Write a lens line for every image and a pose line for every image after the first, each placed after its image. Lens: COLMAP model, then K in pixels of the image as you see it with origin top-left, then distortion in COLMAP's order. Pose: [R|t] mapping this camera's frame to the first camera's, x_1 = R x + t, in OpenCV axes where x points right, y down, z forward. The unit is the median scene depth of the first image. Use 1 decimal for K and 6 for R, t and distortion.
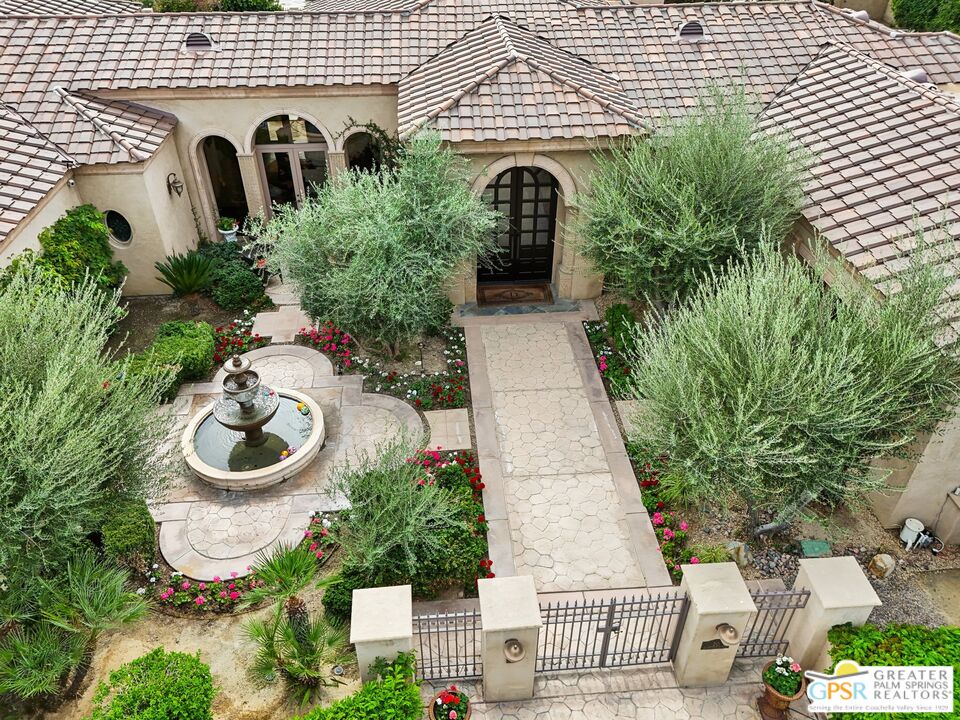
lens RADIAL K [[712.8, 0, 475.1], [0, 712.8, 363.7], [0, 0, 1]] dist [0.043704, -0.043471]
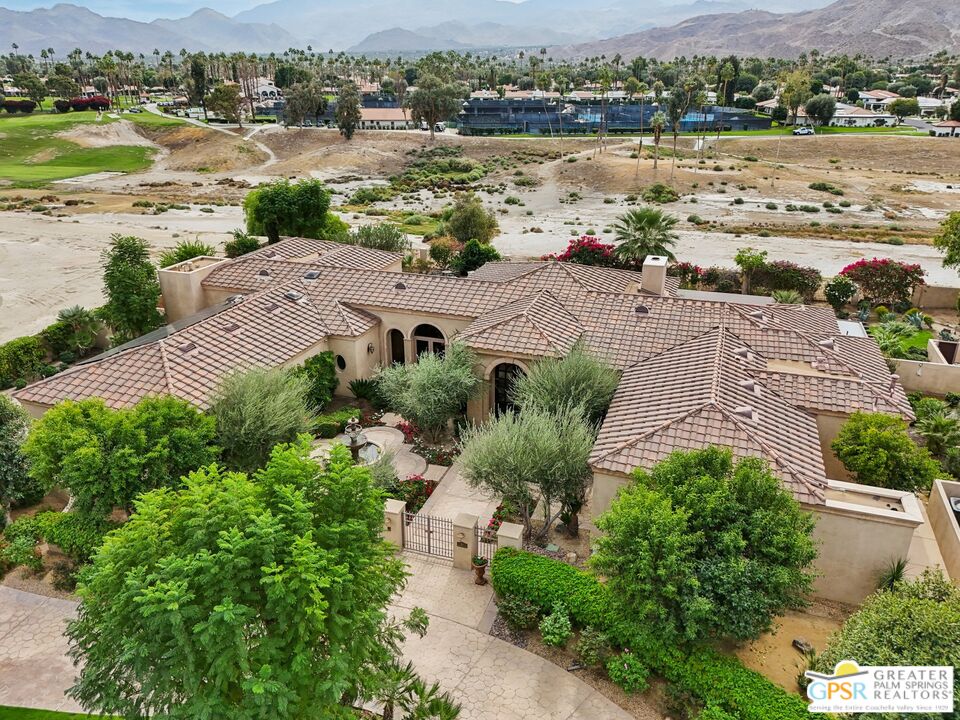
lens RADIAL K [[712.8, 0, 475.1], [0, 712.8, 363.7], [0, 0, 1]] dist [0.043704, -0.043471]
pose [[0.916696, 0.153199, -0.369052, 0.720679], [-0.243775, 0.946213, -0.212733, 0.184548], [0.316611, 0.284977, 0.904735, -0.881565]]
